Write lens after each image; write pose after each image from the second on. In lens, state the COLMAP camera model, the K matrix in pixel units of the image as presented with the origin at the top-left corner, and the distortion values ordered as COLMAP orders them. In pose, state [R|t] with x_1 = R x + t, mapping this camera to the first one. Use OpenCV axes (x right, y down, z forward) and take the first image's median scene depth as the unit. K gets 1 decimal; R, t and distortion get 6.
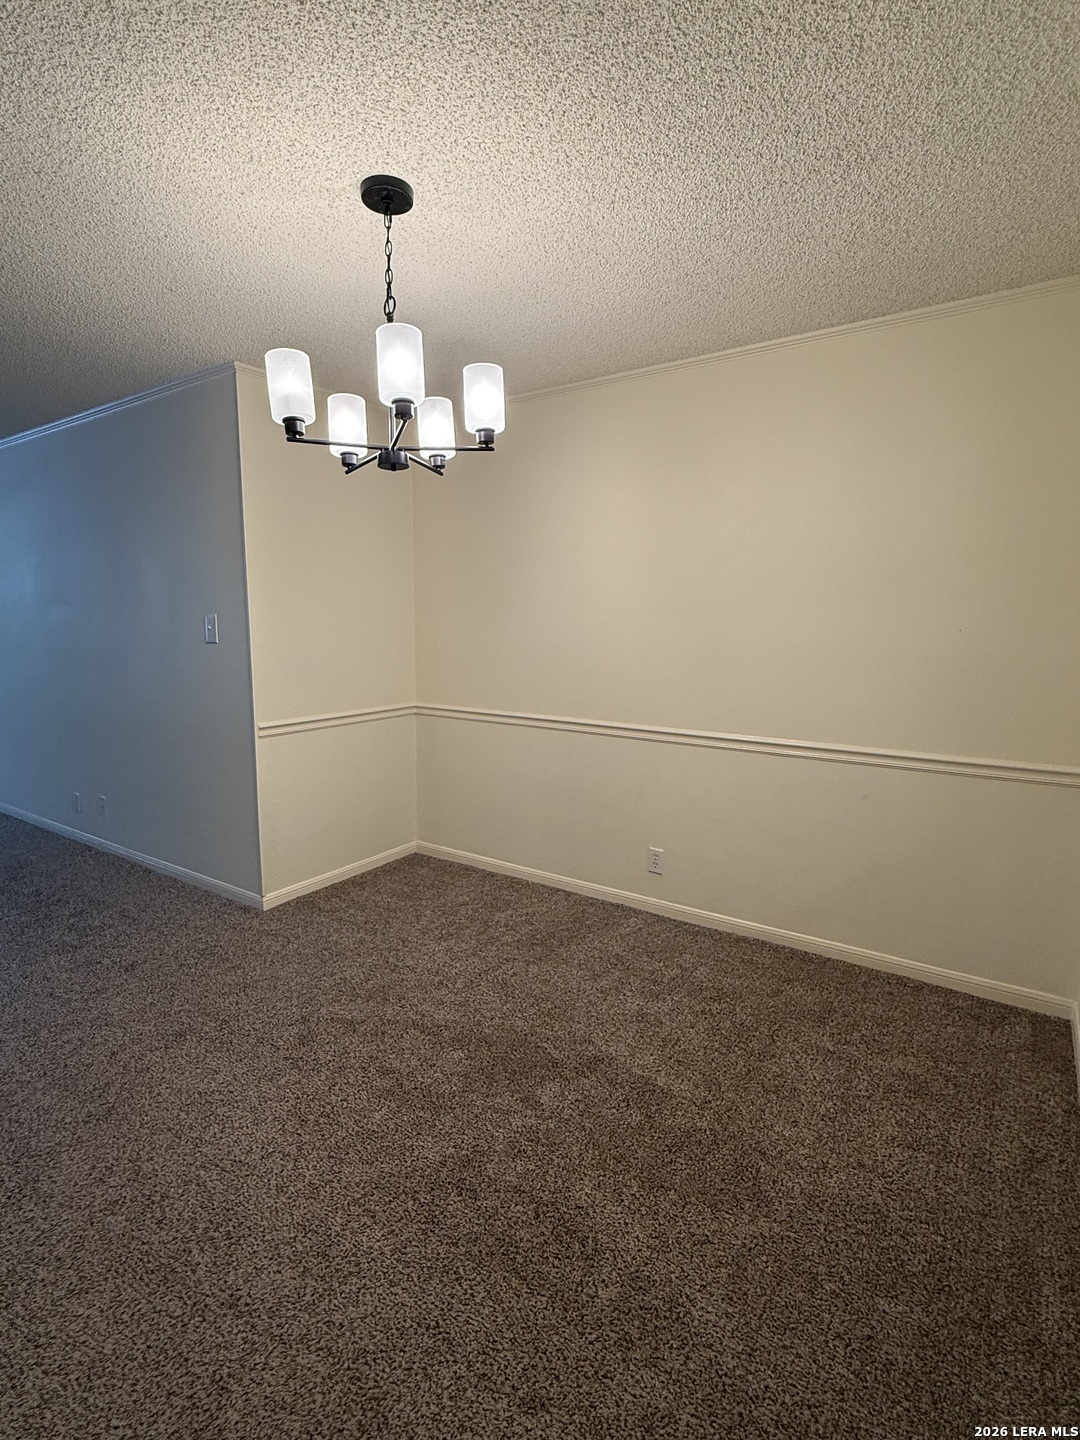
lens RADIAL K [[708.5, 0, 541.2], [0, 708.5, 713.4], [0, 0, 1]] dist [-0.000339, -0.001209]
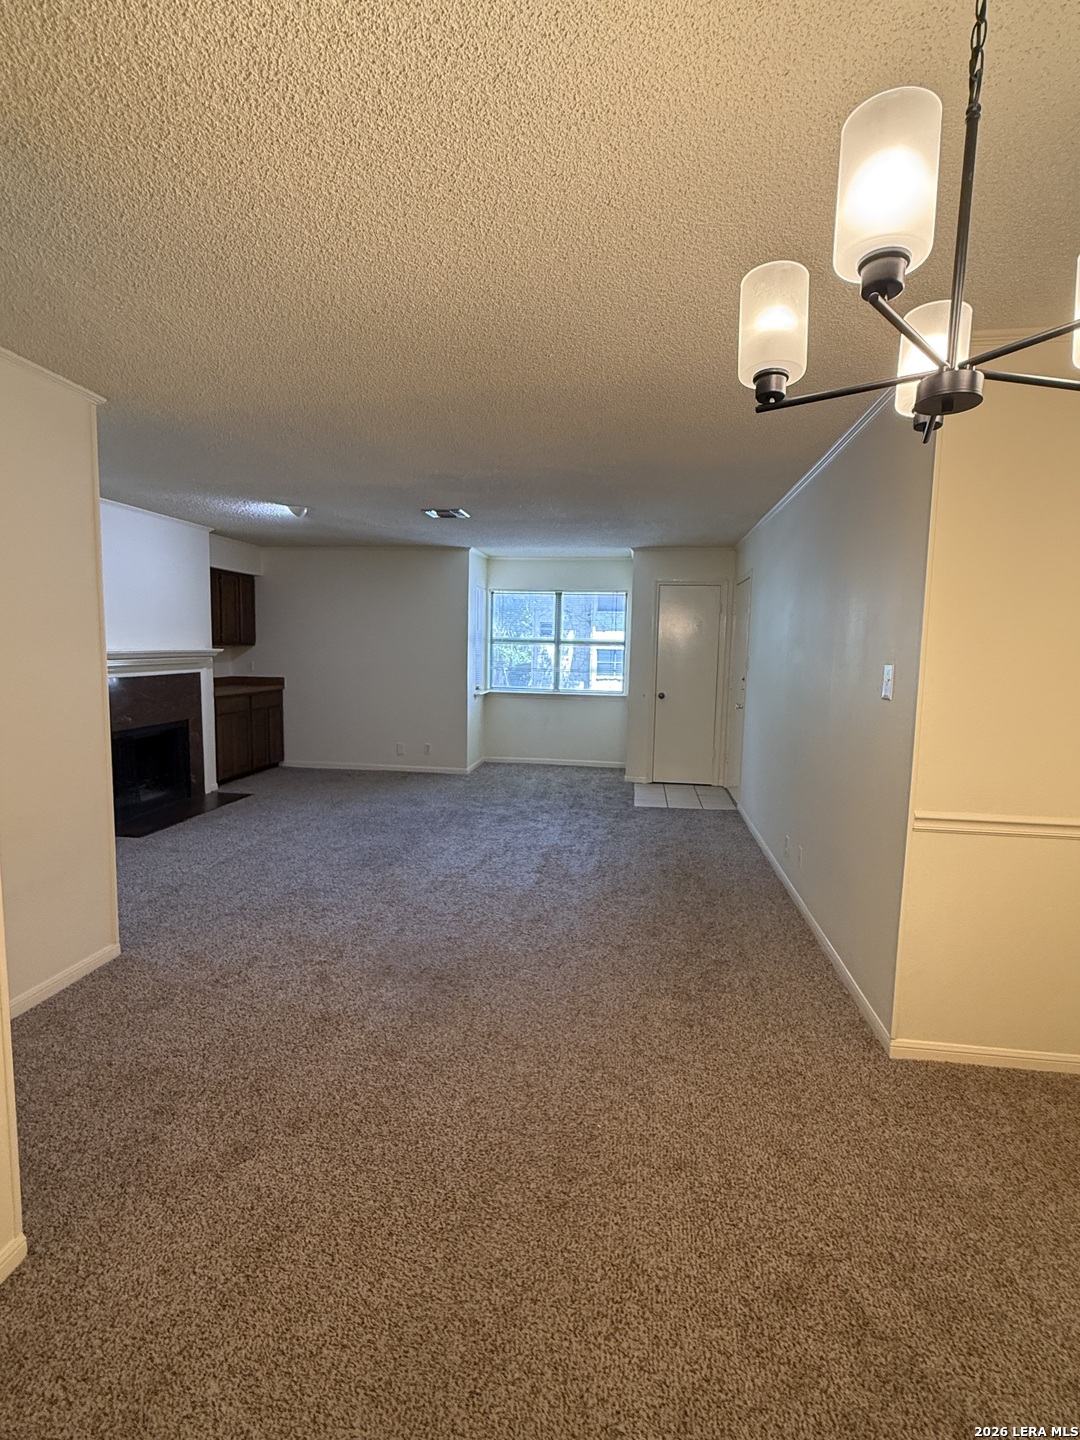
lens RADIAL K [[708.5, 0, 541.1], [0, 708.5, 716.9], [0, 0, 1]] dist [-0.000339, -0.001209]
pose [[0.443312, 0.094043, -0.891420, 0.095848], [-0.137537, 0.989841, 0.036028, -0.066011], [0.885753, 0.106631, 0.451743, 0.350221]]
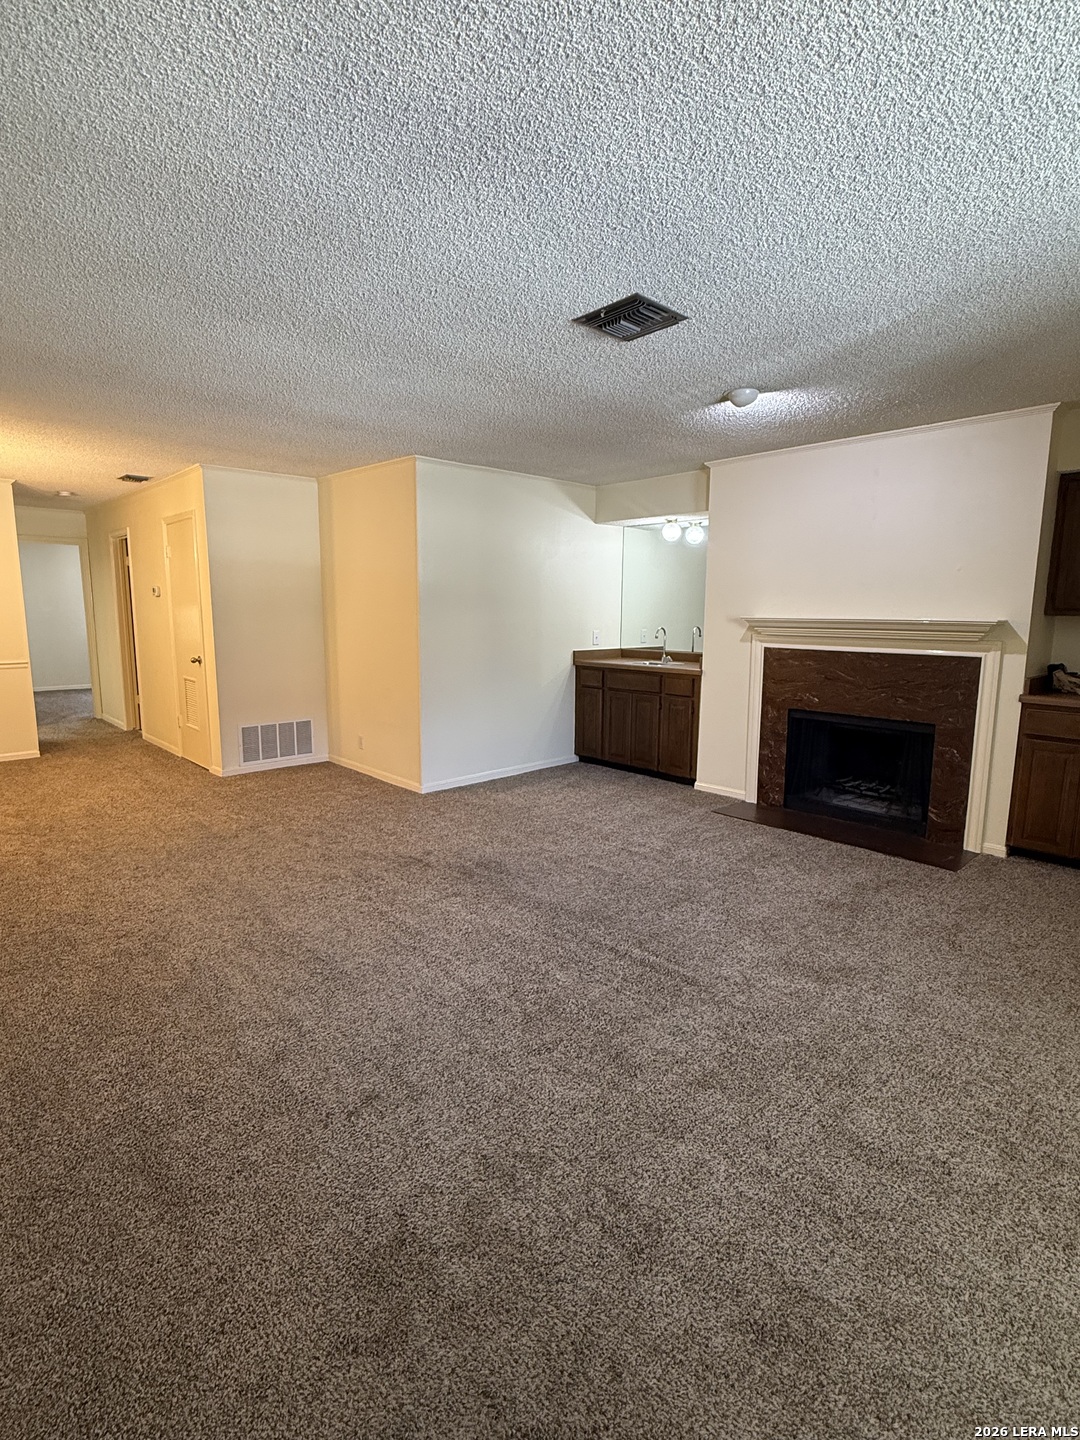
lens RADIAL K [[708.5, 0, 540.6], [0, 708.5, 714.8], [0, 0, 1]] dist [-0.000339, -0.001209]
pose [[-0.976059, -0.042544, 0.213304, -1.898201], [0.019686, 0.959380, 0.281431, -0.283283], [-0.216613, 0.278892, -0.935574, 1.955259]]
